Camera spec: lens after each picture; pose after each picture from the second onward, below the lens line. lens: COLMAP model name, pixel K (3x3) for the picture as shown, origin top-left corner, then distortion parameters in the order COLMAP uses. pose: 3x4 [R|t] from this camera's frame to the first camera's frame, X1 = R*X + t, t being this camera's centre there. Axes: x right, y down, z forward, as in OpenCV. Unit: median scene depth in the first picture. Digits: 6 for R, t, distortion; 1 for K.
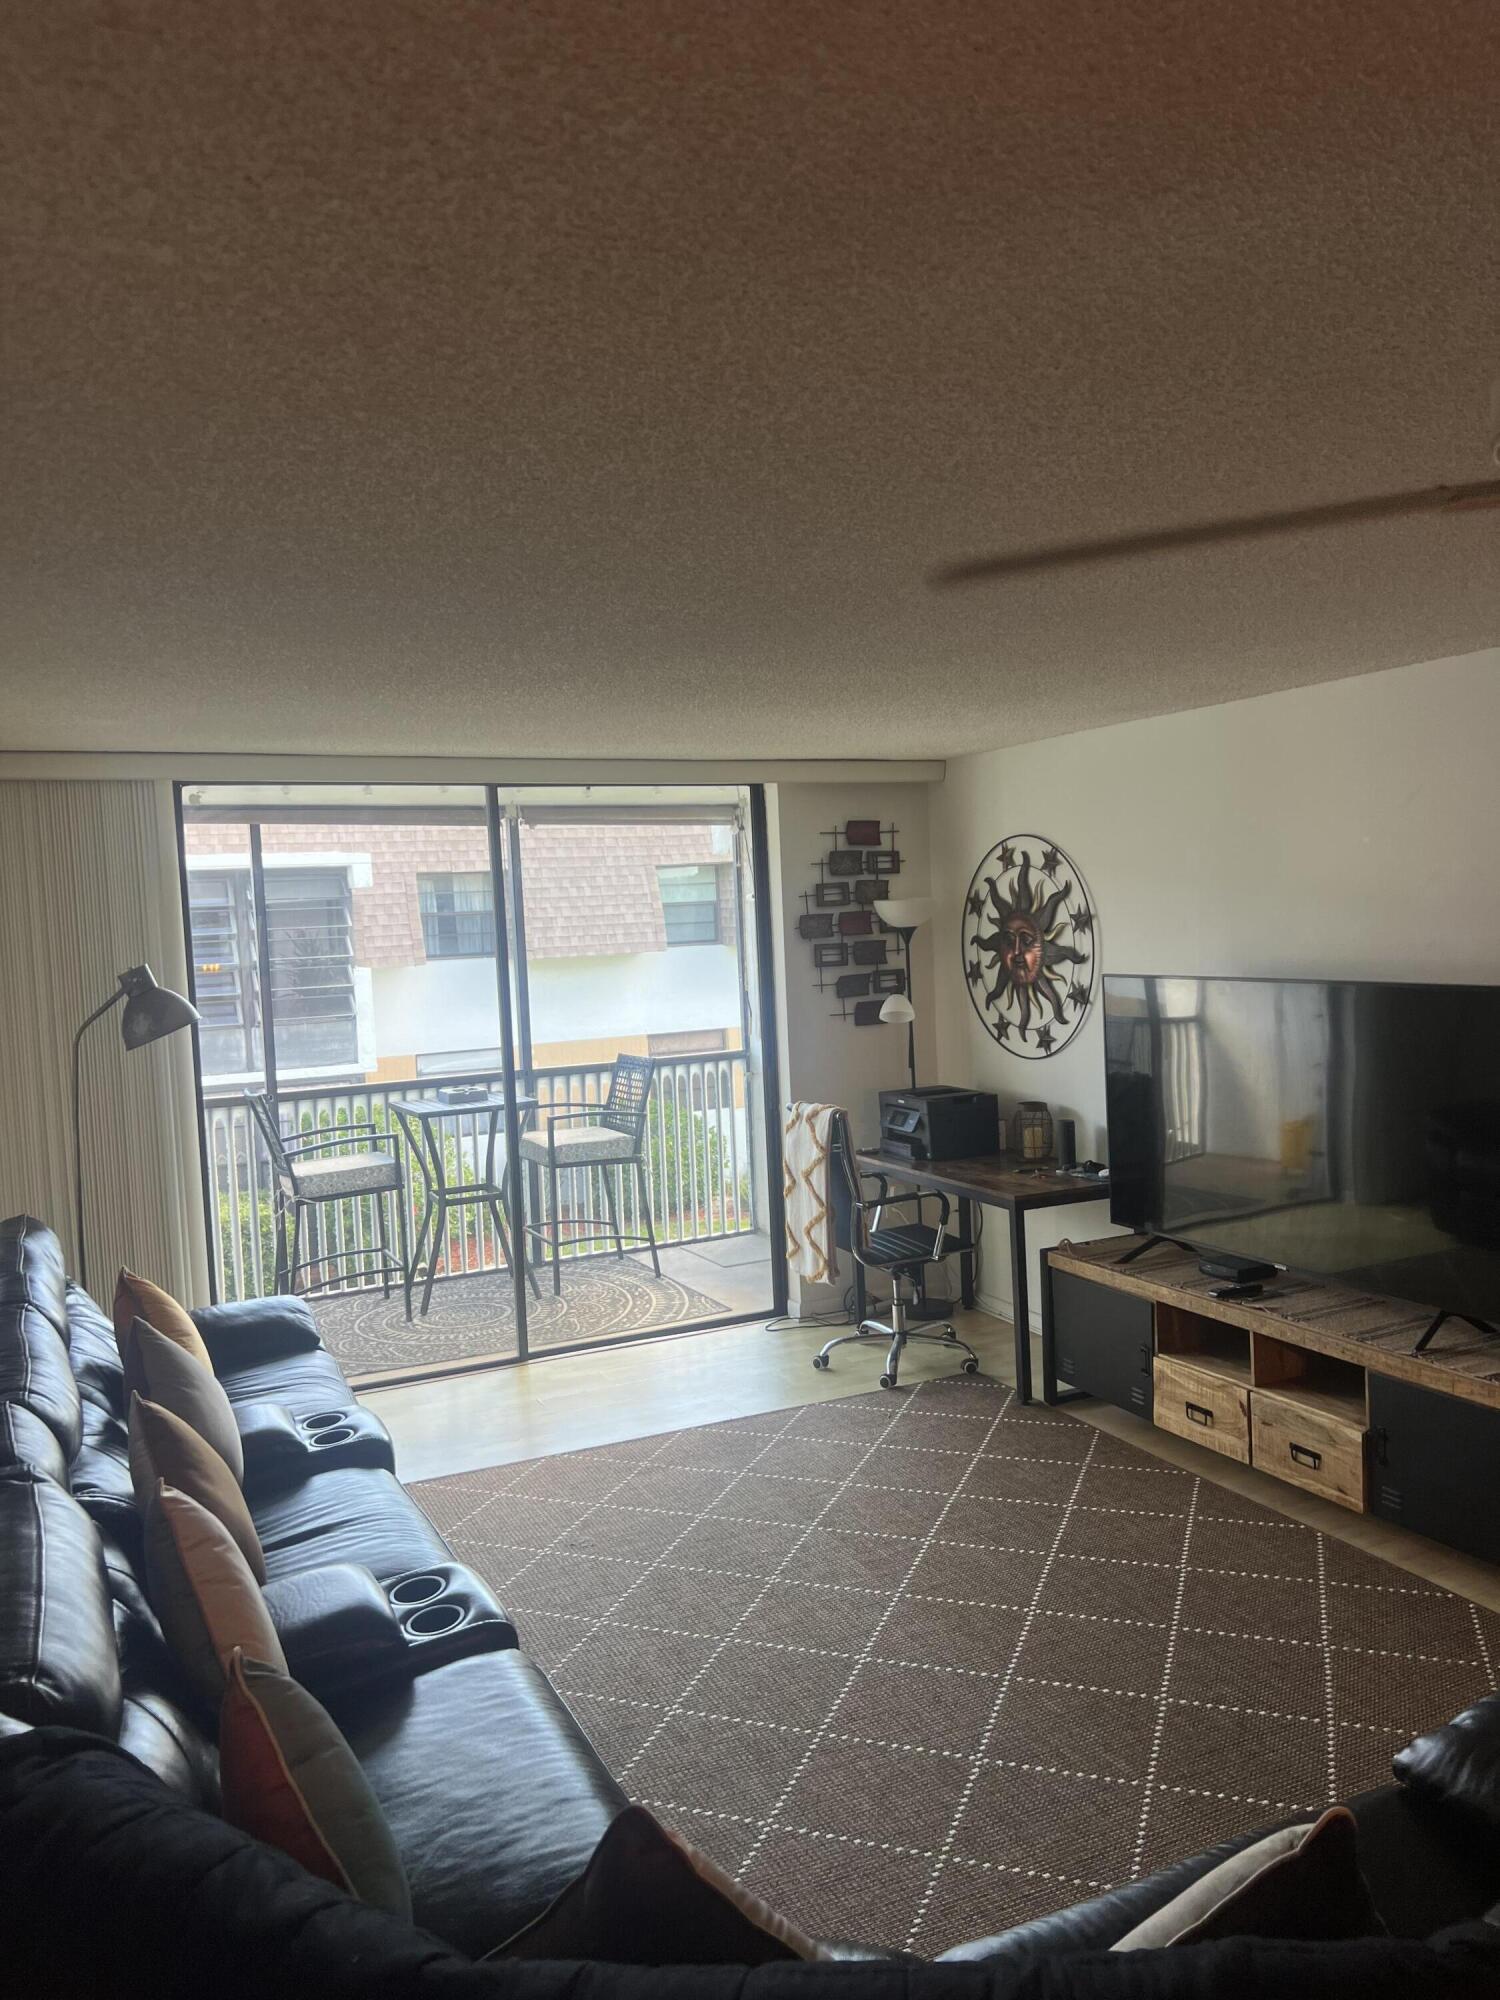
lens RADIAL K [[1517.0, 0, 750.0], [0, 1517.0, 1000.0], [0, 0, 1]] dist [0.084385, -0.092579]
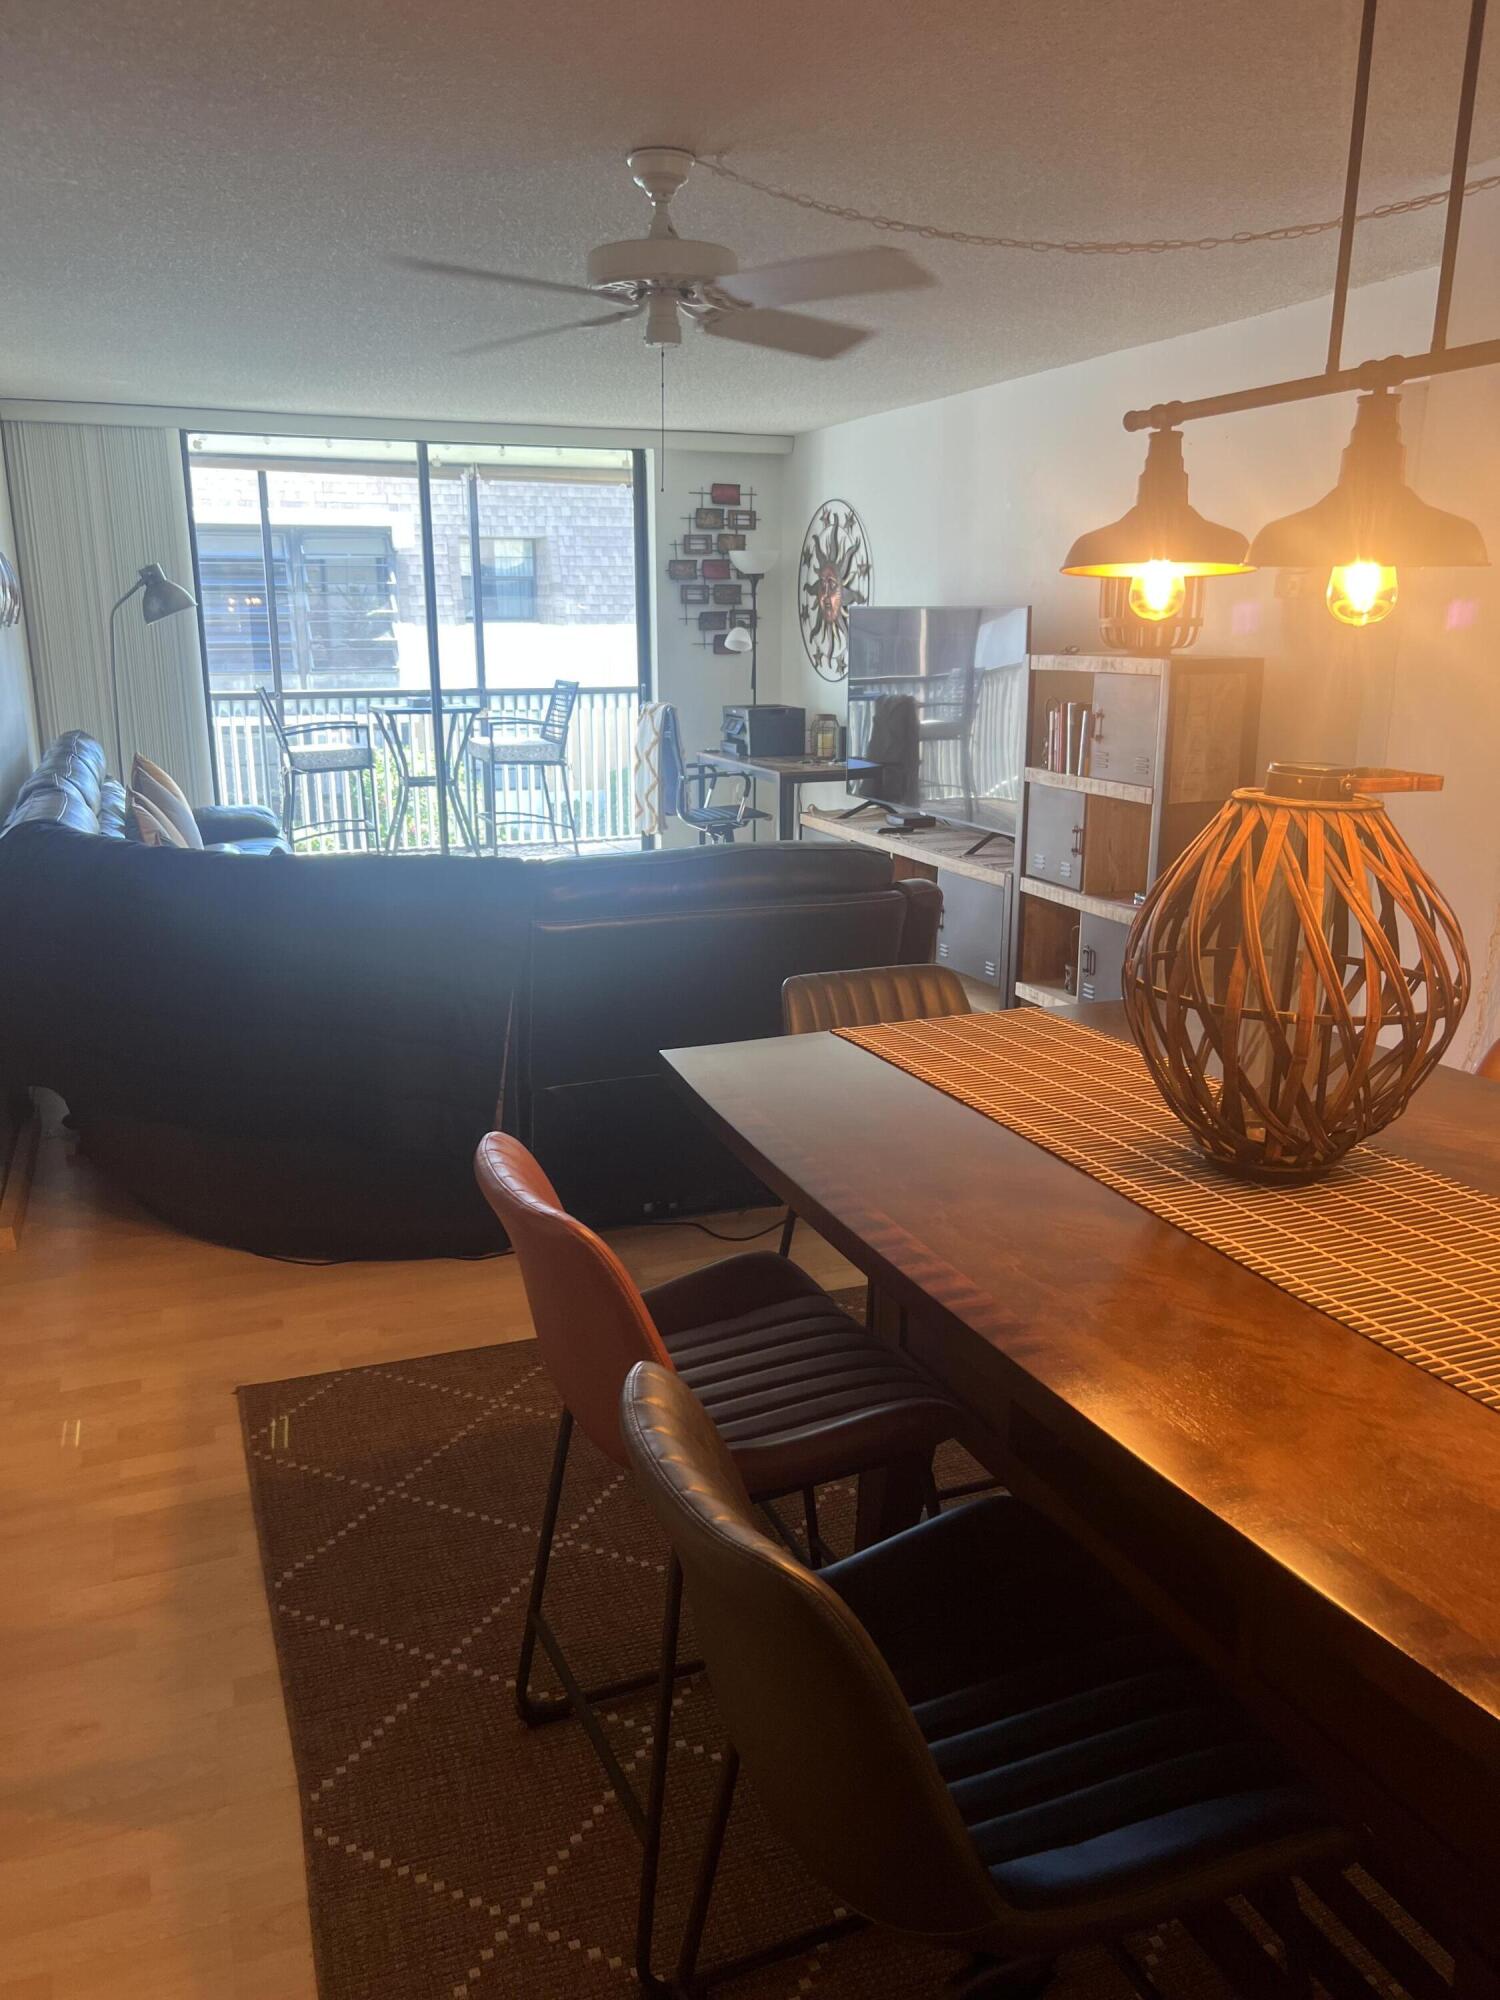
lens RADIAL K [[1534.5, 0, 740.5], [0, 1534.5, 1053.4], [0, 0, 1]] dist [0.031689, -0.103616]
pose [[0.996228, 0.062460, -0.060243, 0.195367], [-0.047457, 0.973347, 0.224376, 0.054548], [0.072652, -0.220670, 0.972639, -0.340841]]
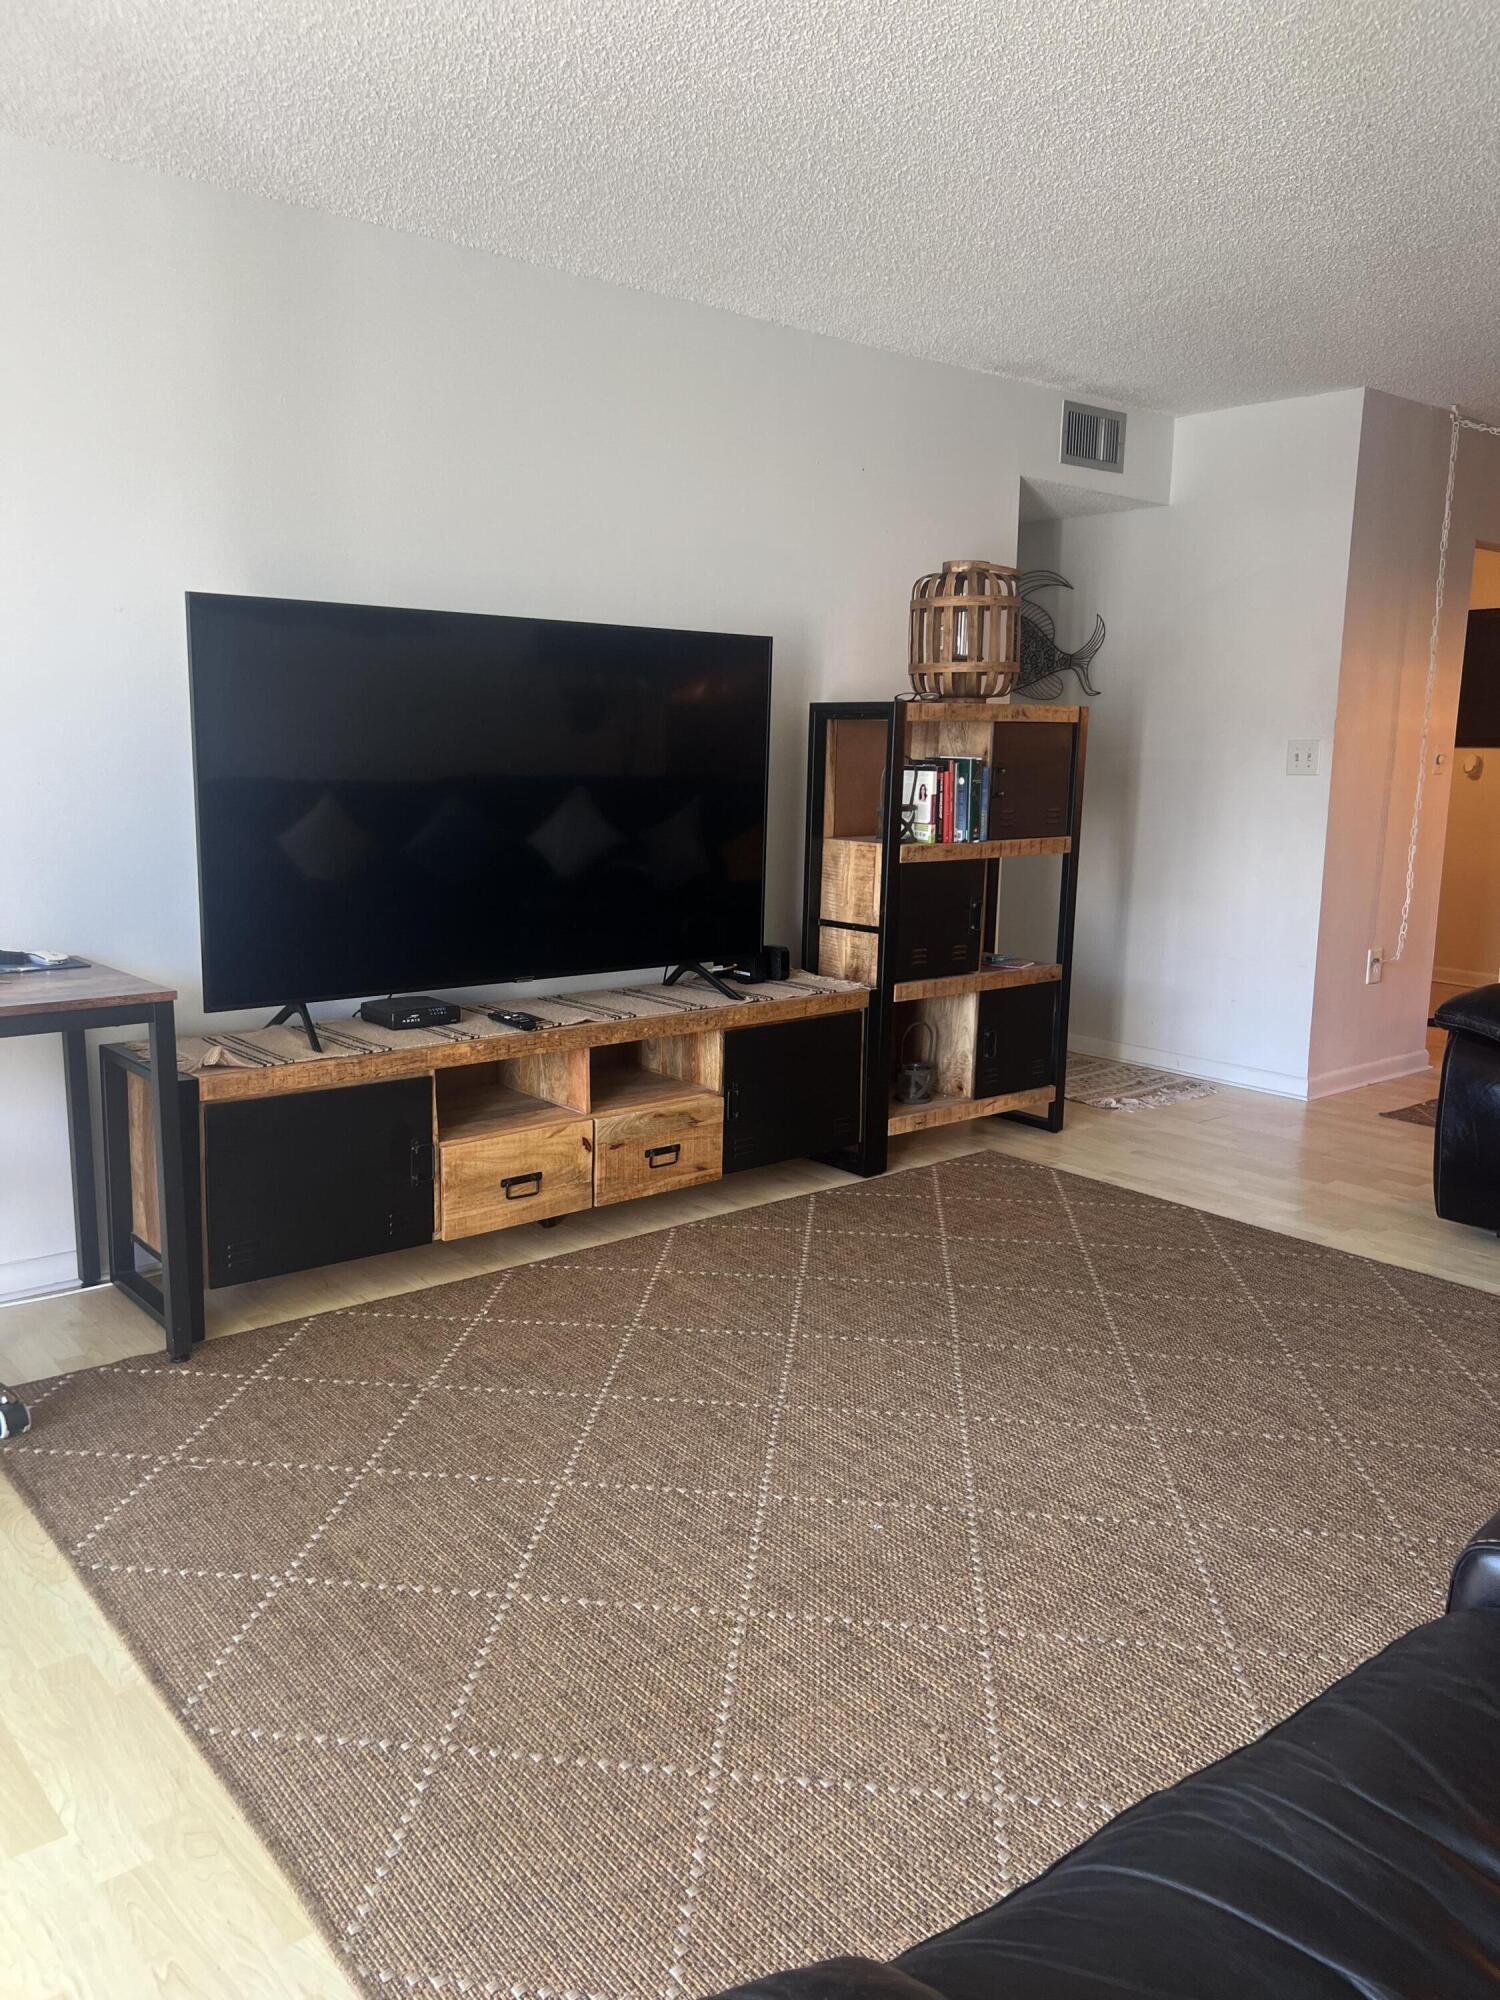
lens RADIAL K [[1517.0, 0, 750.0], [0, 1517.0, 1000.0], [0, 0, 1]] dist [0.084385, -0.092579]
pose [[-0.237180, -0.128494, 0.962930, -0.339456], [0.049822, 0.988301, 0.144151, 0.051308], [-0.970187, 0.082165, -0.228003, 0.763834]]
